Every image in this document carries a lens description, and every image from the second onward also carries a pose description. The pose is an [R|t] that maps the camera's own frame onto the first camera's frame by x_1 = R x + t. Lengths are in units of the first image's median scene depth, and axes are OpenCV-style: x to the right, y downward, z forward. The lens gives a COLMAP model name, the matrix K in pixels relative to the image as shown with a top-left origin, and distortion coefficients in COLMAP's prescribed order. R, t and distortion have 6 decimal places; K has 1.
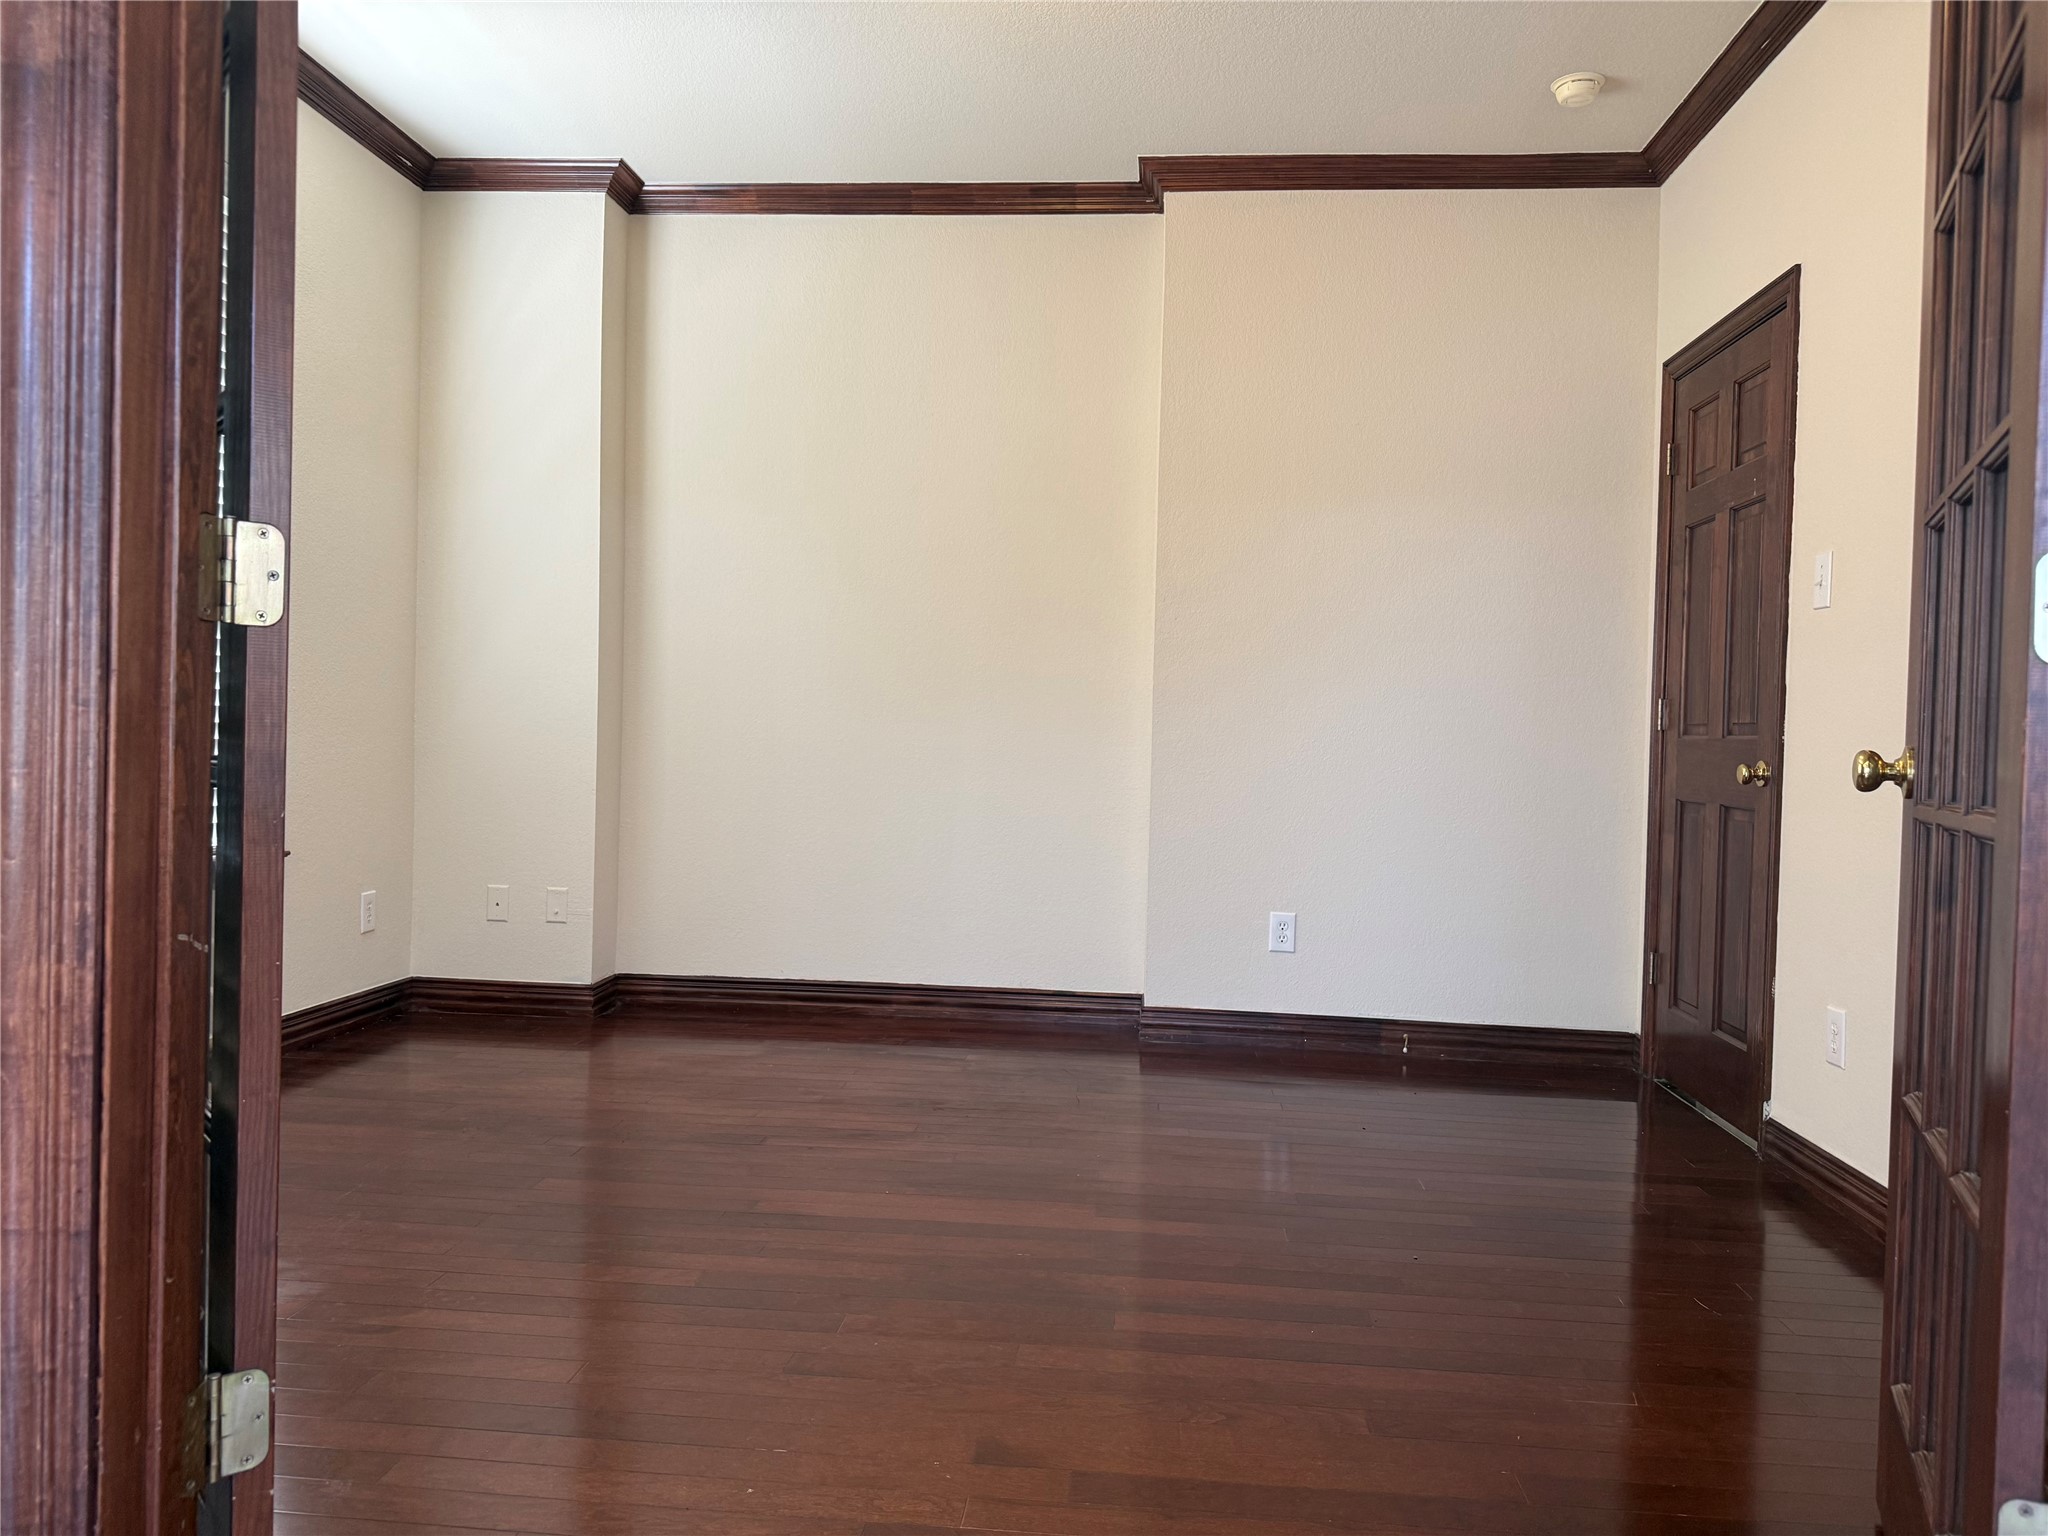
lens RADIAL K [[1453.9, 0, 1024.0], [0, 1453.9, 768.0], [0, 0, 1]] dist [0.029805, 0.000605]
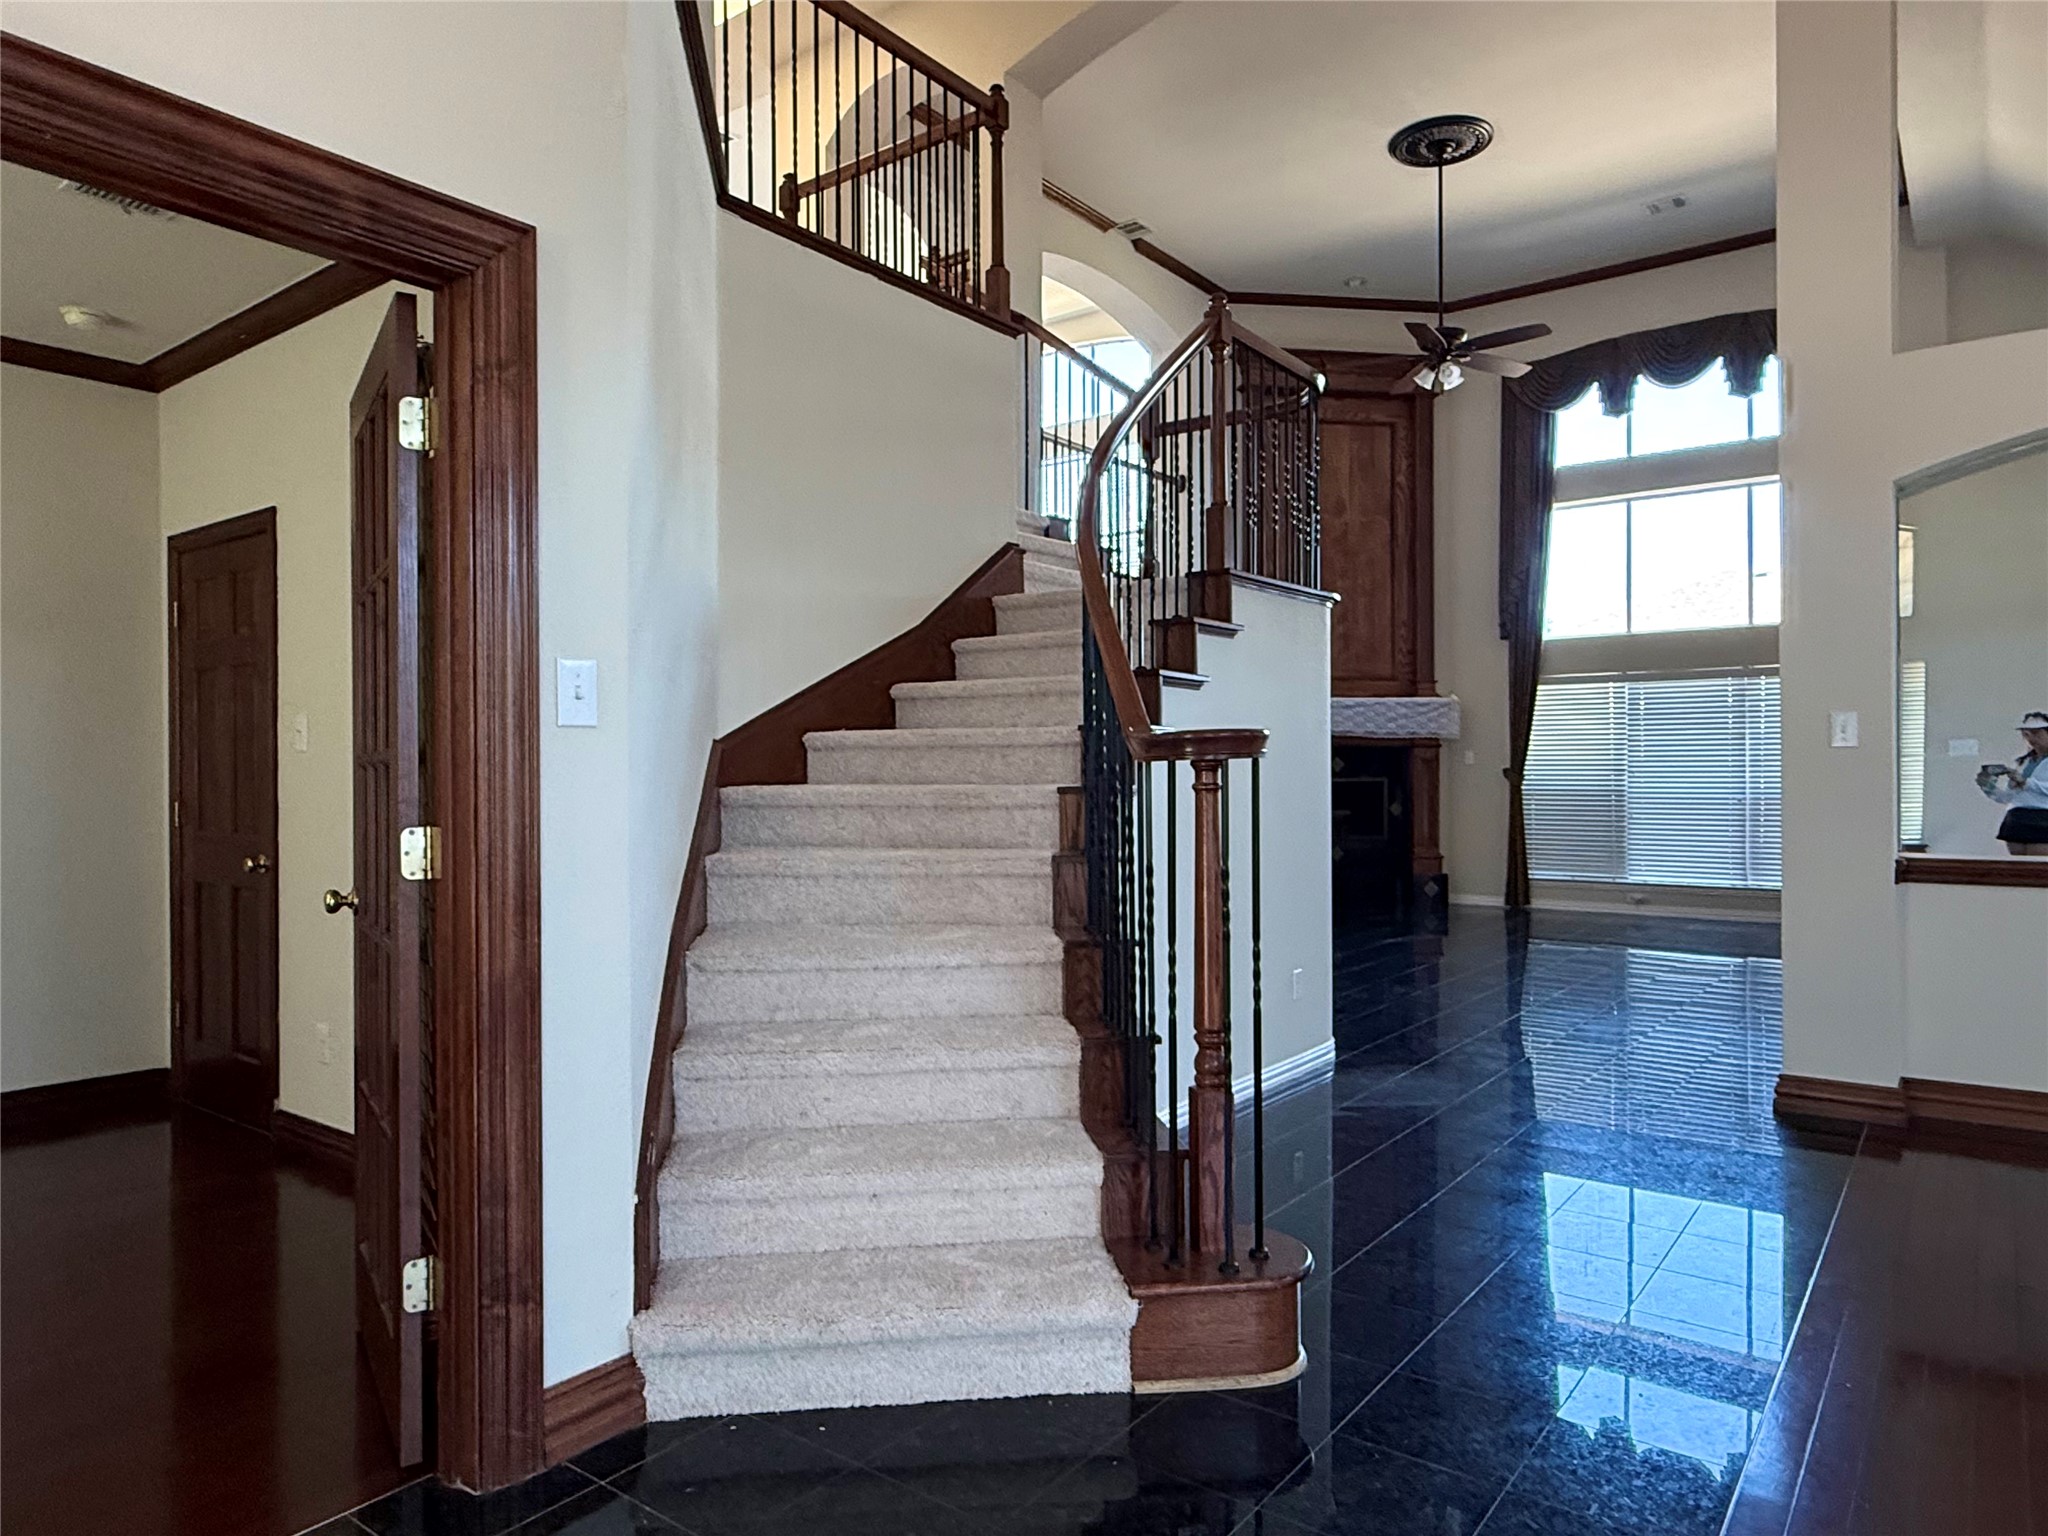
lens RADIAL K [[1276.9, 0, 1026.9], [0, 1276.9, 773.8], [0, 0, 1]] dist [0.001423, 0.001219]
pose [[0.528815, -0.026572, 0.848321, -0.140507], [0.032652, 0.999407, 0.010950, -0.071057], [-0.848109, 0.021909, 0.529369, -0.260427]]
